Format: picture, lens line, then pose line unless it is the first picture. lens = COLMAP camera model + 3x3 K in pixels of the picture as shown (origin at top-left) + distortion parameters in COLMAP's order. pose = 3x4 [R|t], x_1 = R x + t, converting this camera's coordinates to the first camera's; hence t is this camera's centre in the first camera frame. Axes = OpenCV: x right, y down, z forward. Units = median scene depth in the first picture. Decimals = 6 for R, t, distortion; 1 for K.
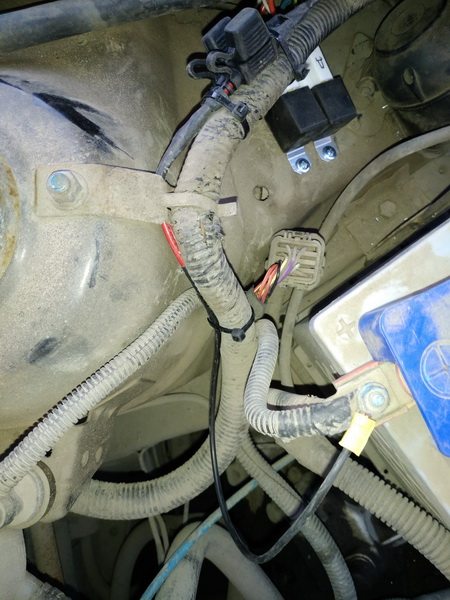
lens RADIAL K [[447.9, 0, 225.0], [0, 447.9, 300.0], [0, 0, 1]] dist [-0.036116, 0.006690]
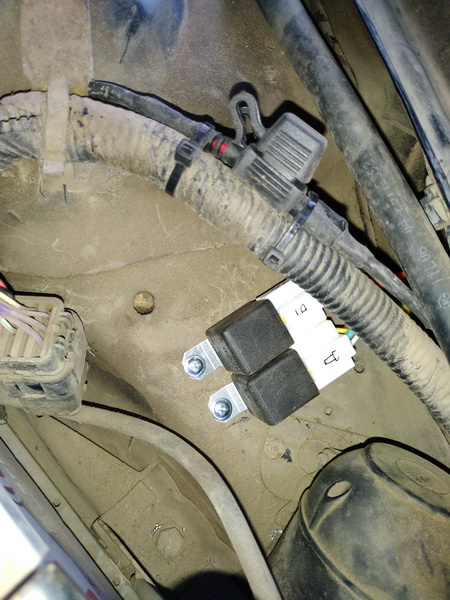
lens RADIAL K [[437.3, 0, 225.0], [0, 437.3, 300.0], [0, 0, 1]] dist [0.065063, -0.154206]
pose [[0.133984, 0.916038, -0.378051, 0.378490], [-0.983159, 0.075027, -0.166643, -0.260051], [-0.124287, 0.394011, 0.910663, 0.340875]]
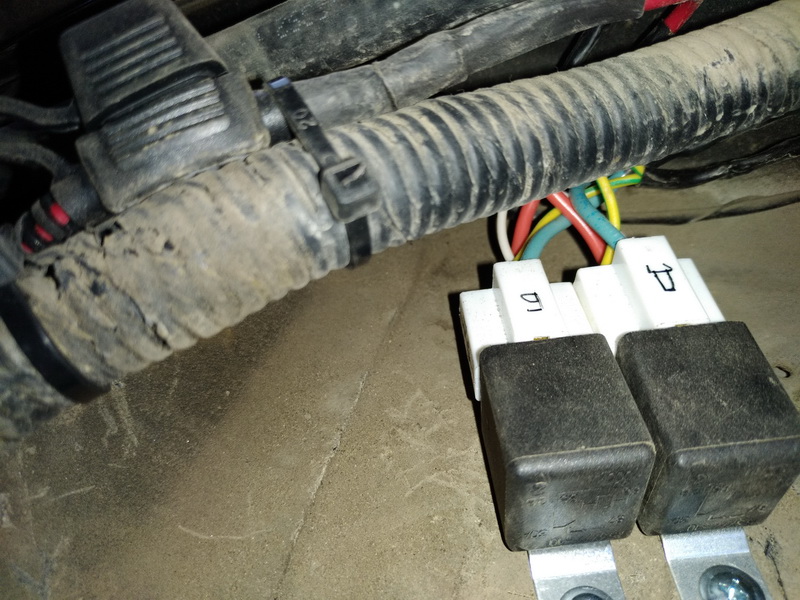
lens RADIAL K [[597.2, 0, 400.0], [0, 597.2, 300.0], [0, 0, 1]] dist [-0.036116, 0.006690]
pose [[0.808215, -0.034657, -0.587867, 0.313893], [-0.368319, 0.749163, -0.550541, -0.230978], [0.459488, 0.661478, 0.592720, 0.686039]]
